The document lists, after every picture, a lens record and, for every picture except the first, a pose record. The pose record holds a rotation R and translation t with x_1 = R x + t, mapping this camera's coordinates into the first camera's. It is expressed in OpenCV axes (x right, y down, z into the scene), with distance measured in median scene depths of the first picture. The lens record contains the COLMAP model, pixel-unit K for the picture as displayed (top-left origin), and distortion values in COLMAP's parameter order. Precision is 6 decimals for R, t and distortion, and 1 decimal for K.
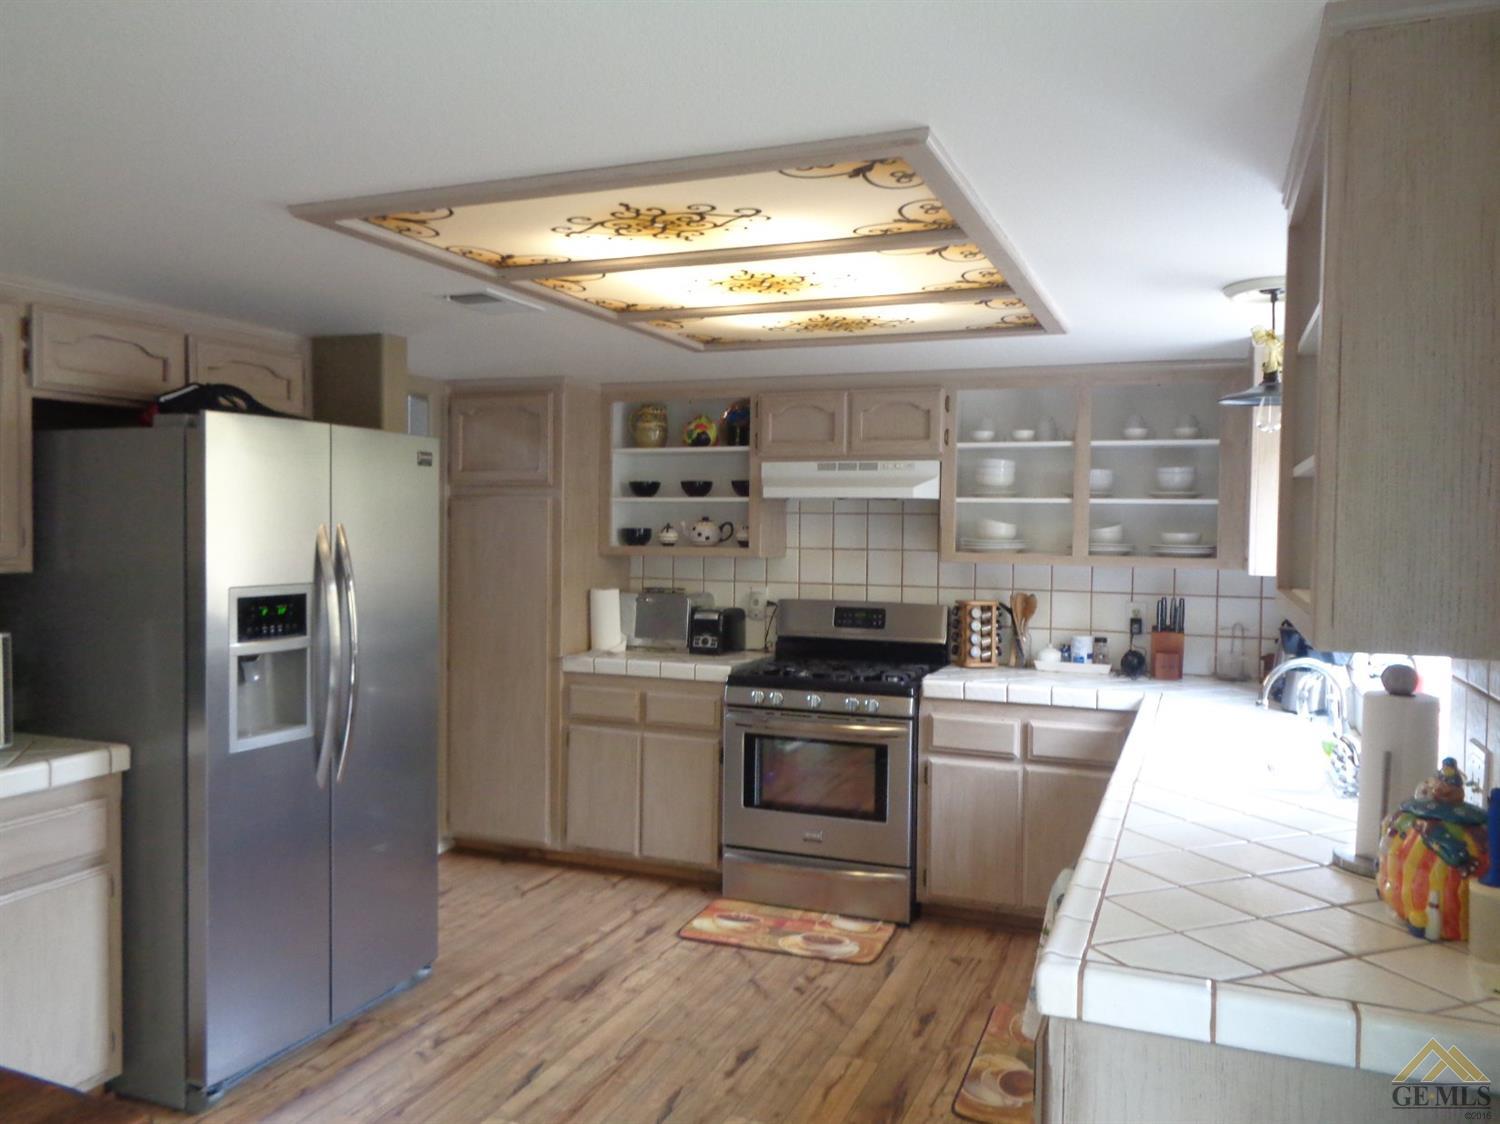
lens RADIAL K [[1141.0, 0, 749.1], [0, 1141.0, 564.5], [0, 0, 1]] dist [0.022975, 0.009585]
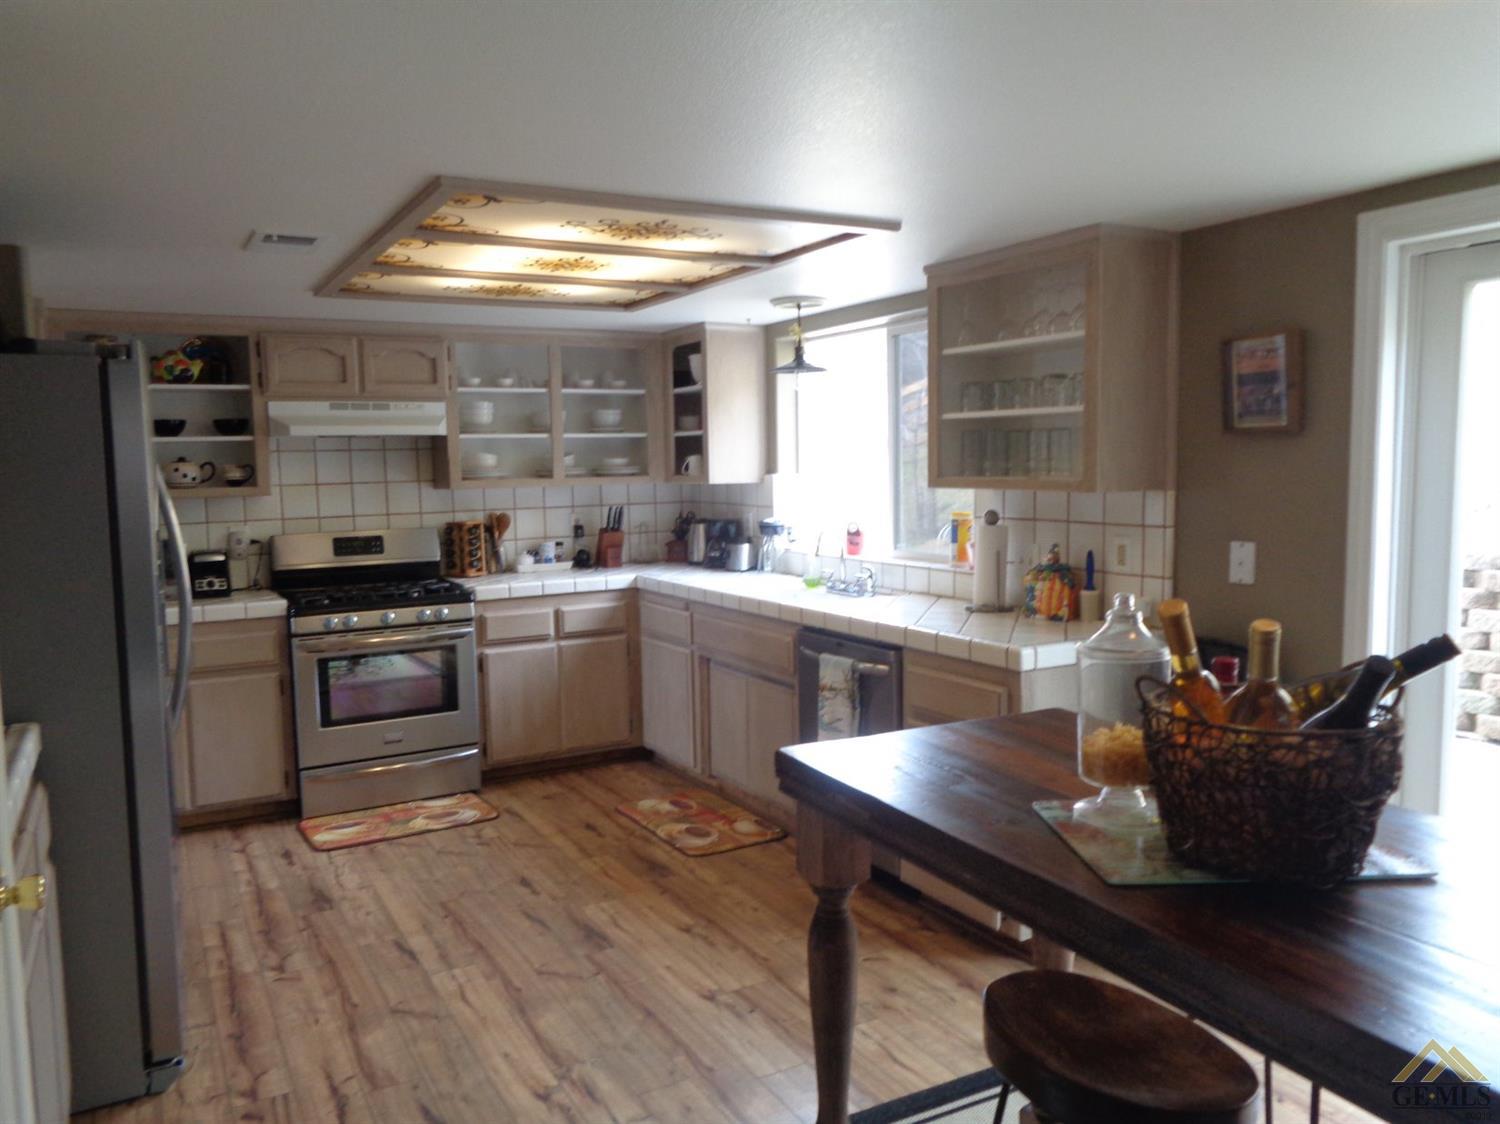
lens RADIAL K [[1141.0, 0, 747.8], [0, 1141.0, 561.1], [0, 0, 1]] dist [0.022975, 0.009585]
pose [[0.631031, -0.095775, 0.769823, -0.576944], [0.058371, 0.995398, 0.075992, -0.000124], [-0.773558, -0.003018, 0.633718, 0.018954]]
